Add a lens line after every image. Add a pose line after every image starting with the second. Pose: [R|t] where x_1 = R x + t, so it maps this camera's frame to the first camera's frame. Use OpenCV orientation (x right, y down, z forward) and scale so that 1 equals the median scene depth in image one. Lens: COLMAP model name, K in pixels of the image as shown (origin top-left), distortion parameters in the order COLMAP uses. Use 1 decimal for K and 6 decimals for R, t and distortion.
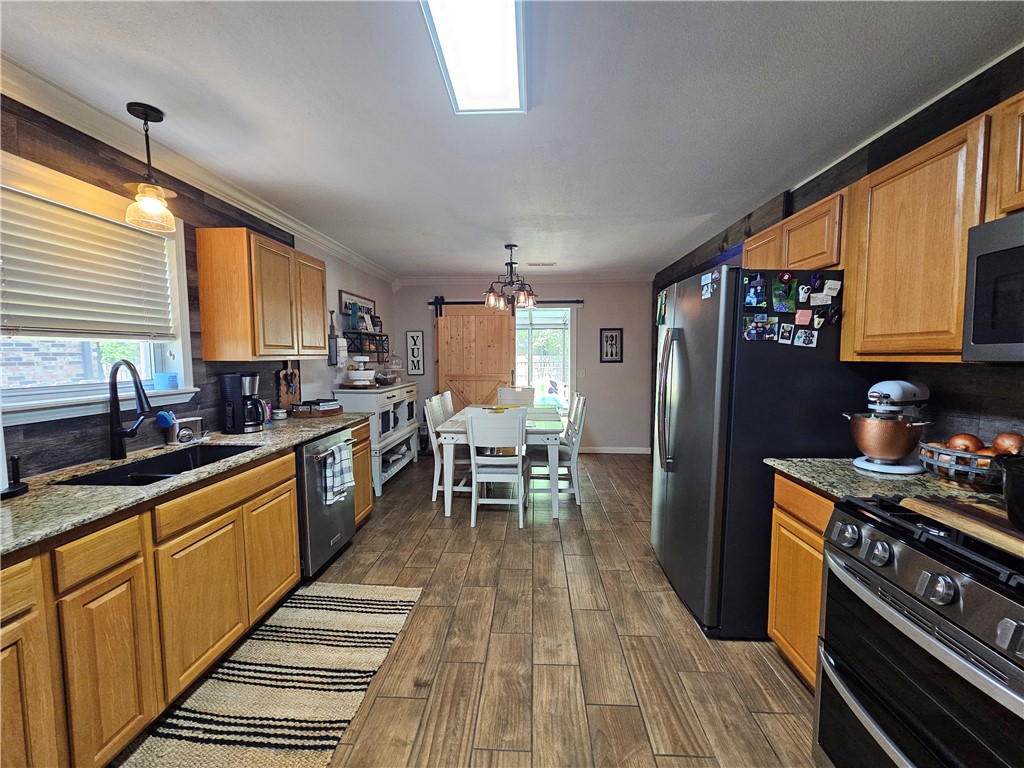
lens RADIAL K [[420.1, 0, 508.8], [0, 420.1, 384.4], [0, 0, 1]] dist [0.000629, 0.000592]
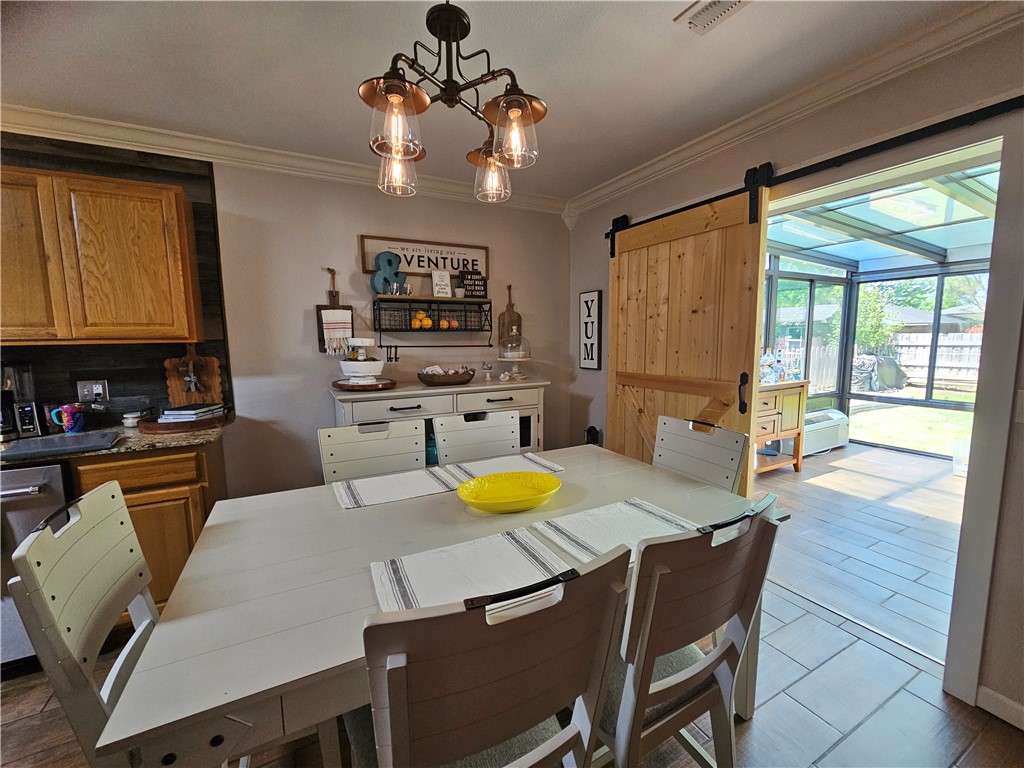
lens RADIAL K [[425.3, 0, 512.0], [0, 425.3, 384.0], [0, 0, 1]] dist [0.003024, 0.001199]
pose [[0.524592, 0.090947, -0.846482, 0.217295], [-0.050202, 0.995852, 0.075884, -0.041719], [0.849872, 0.002687, 0.526982, 0.616350]]
